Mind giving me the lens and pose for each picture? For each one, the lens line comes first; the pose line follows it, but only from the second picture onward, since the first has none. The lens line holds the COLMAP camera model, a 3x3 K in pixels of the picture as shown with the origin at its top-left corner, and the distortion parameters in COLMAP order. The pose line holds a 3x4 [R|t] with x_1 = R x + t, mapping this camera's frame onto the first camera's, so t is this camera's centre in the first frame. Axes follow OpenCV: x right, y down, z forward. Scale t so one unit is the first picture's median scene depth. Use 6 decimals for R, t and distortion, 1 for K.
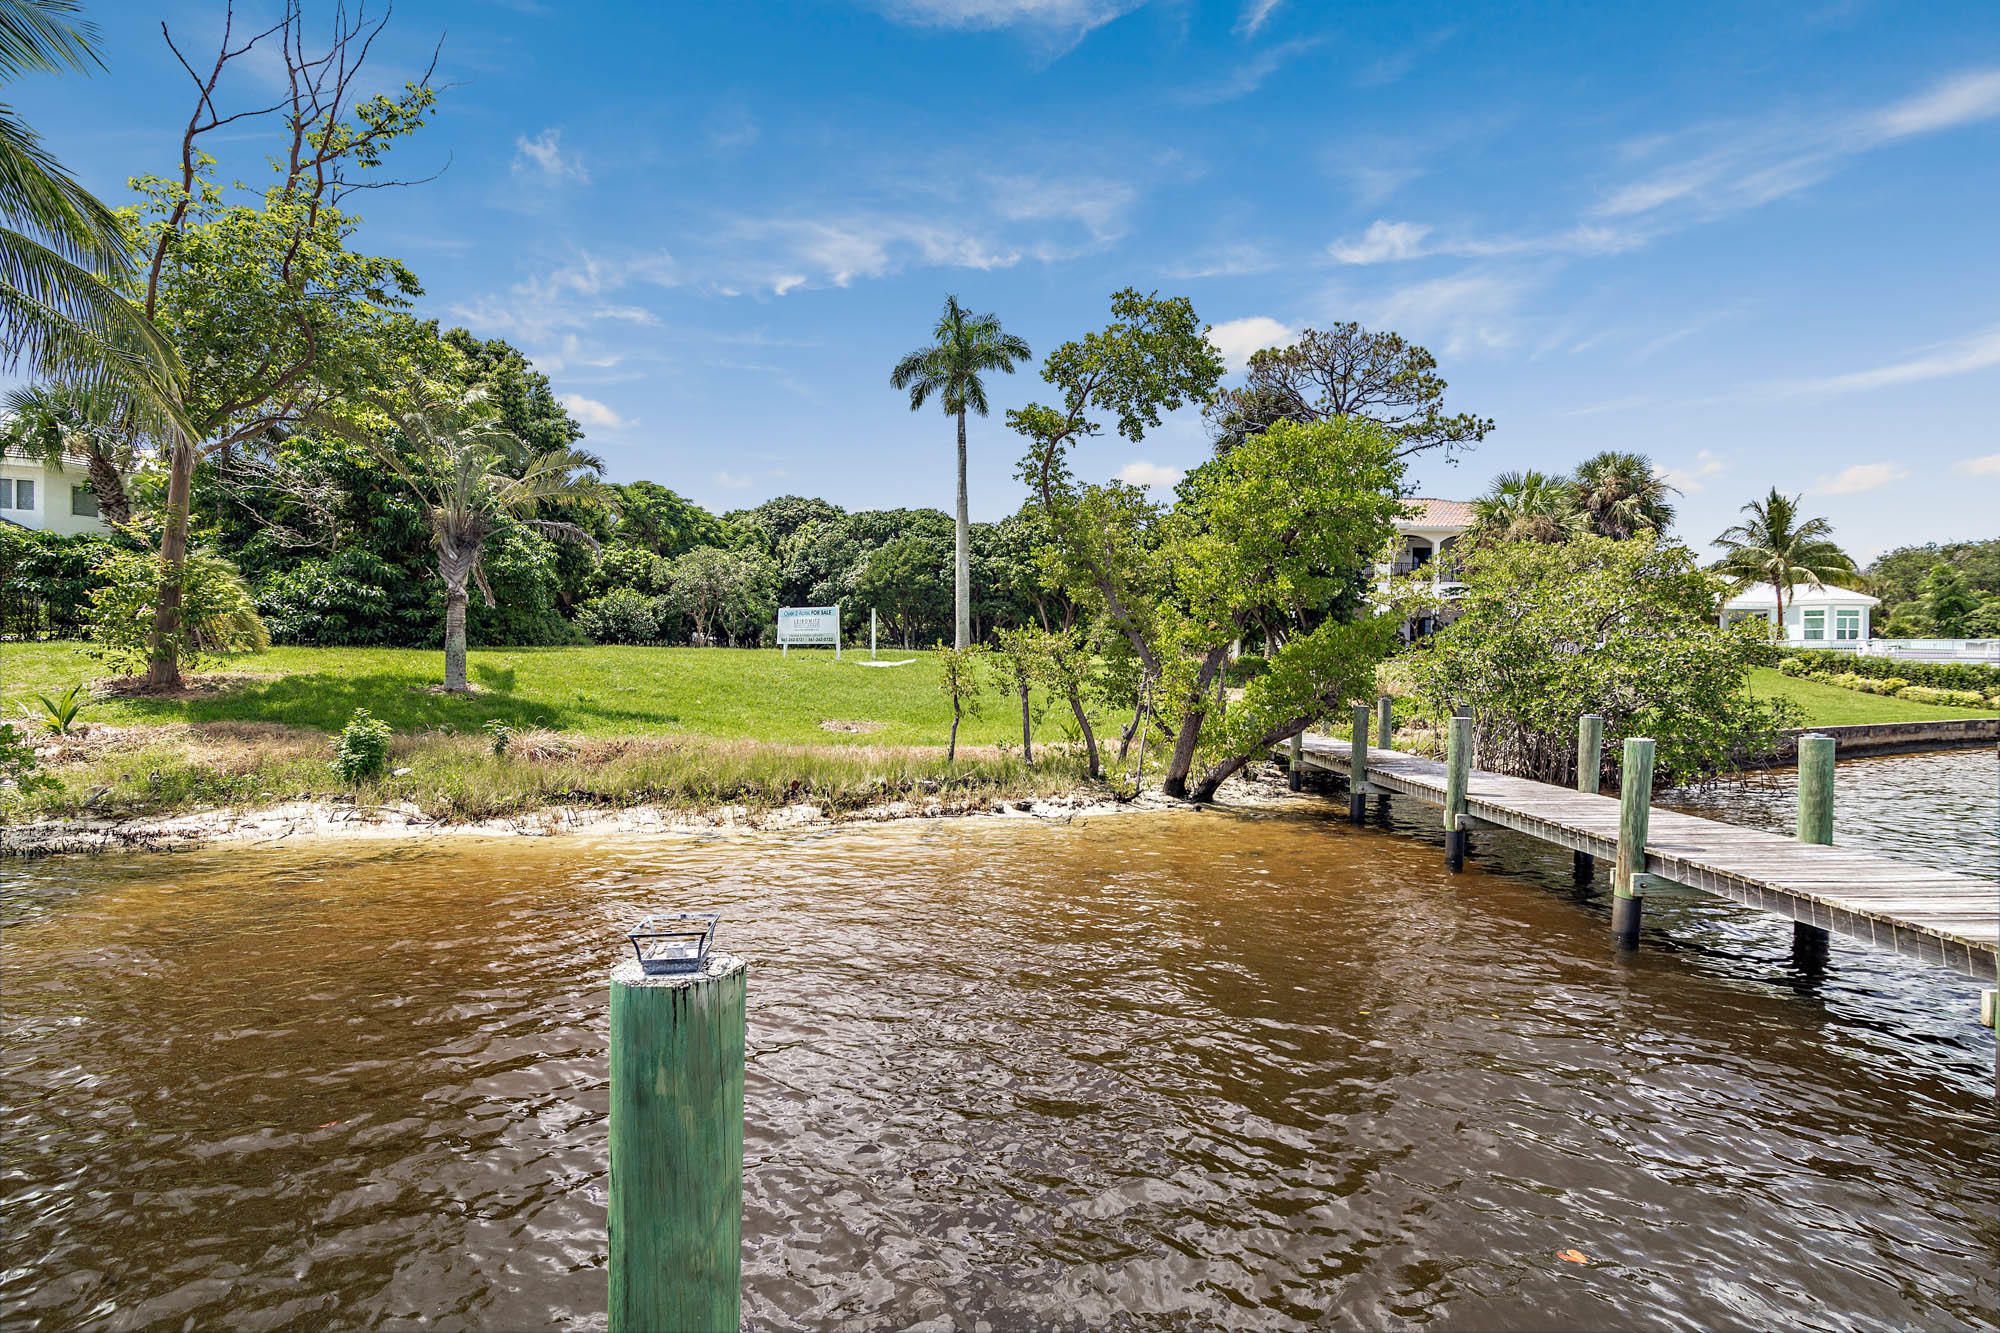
lens RADIAL K [[922.9, 0, 1001.8], [0, 922.9, 661.8], [0, 0, 1]] dist [-0.001183, -0.000056]
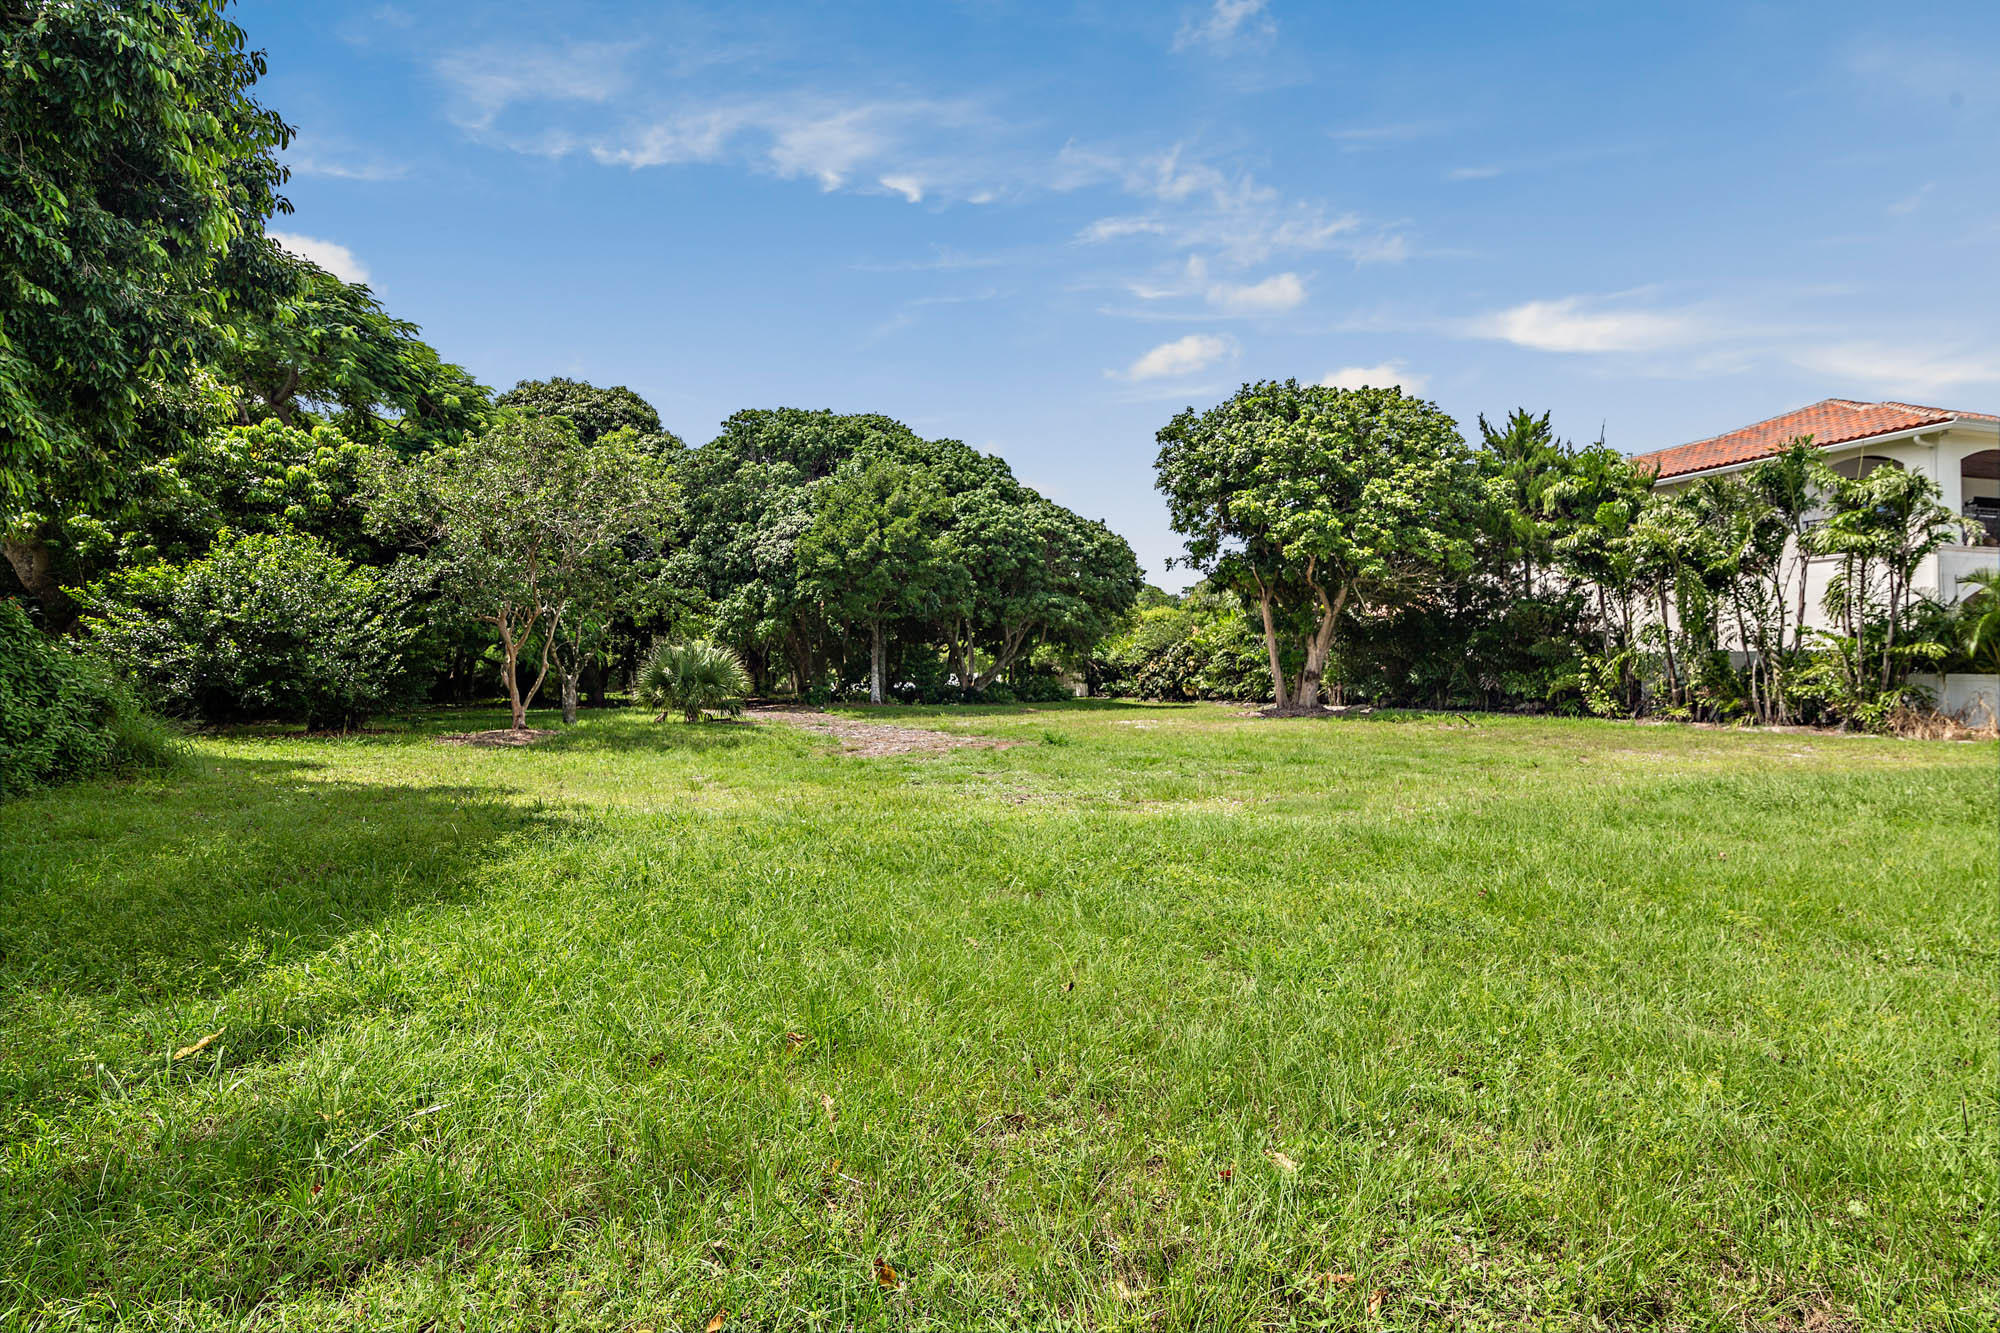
lens RADIAL K [[1120.2, 0, 998.5], [0, 1120.2, 662.9], [0, 0, 1]] dist [0.000094, 0.000230]
pose [[0.958862, -0.004337, 0.283838, -0.274648], [0.007502, 0.999921, -0.010067, -0.031329], [-0.283772, 0.011783, 0.958819, 0.561455]]
